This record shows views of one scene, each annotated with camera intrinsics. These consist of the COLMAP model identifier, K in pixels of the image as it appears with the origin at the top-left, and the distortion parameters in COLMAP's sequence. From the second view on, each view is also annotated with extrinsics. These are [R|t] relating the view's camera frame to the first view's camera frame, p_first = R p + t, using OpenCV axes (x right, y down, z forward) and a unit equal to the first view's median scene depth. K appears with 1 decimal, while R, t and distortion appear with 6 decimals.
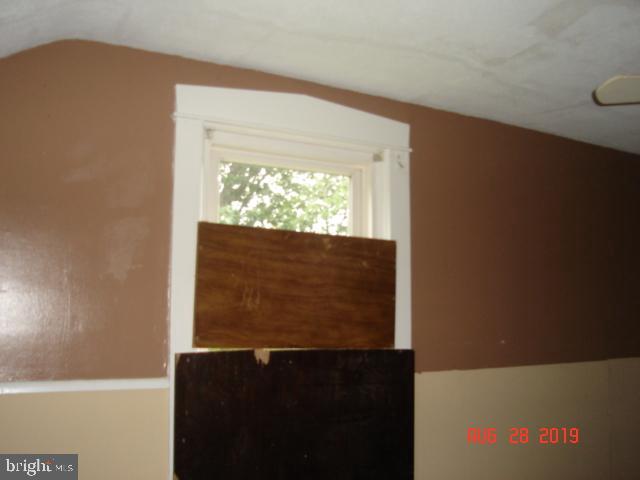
lens RADIAL K [[638.4, 0, 320.0], [0, 638.4, 240.0], [0, 0, 1]] dist [-0.188967, 0.000045]
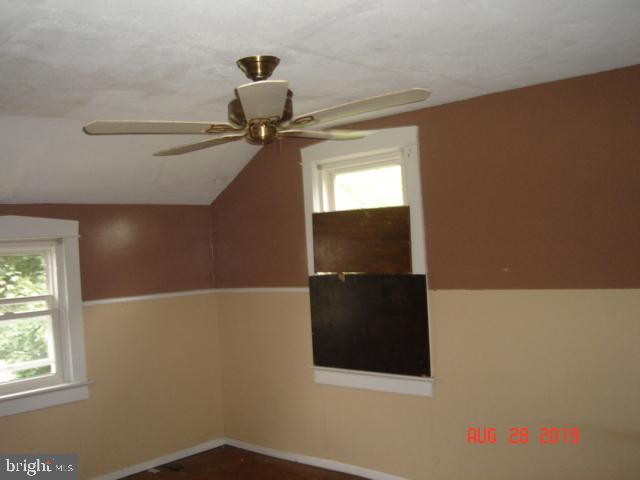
lens RADIAL K [[638.4, 0, 320.0], [0, 638.4, 240.0], [0, 0, 1]] dist [-0.188967, 0.000045]
pose [[0.360410, -0.032011, -0.932245, 1.607406], [0.171746, 0.984602, 0.032589, -0.005691], [0.916847, -0.171854, 0.360358, 0.231061]]
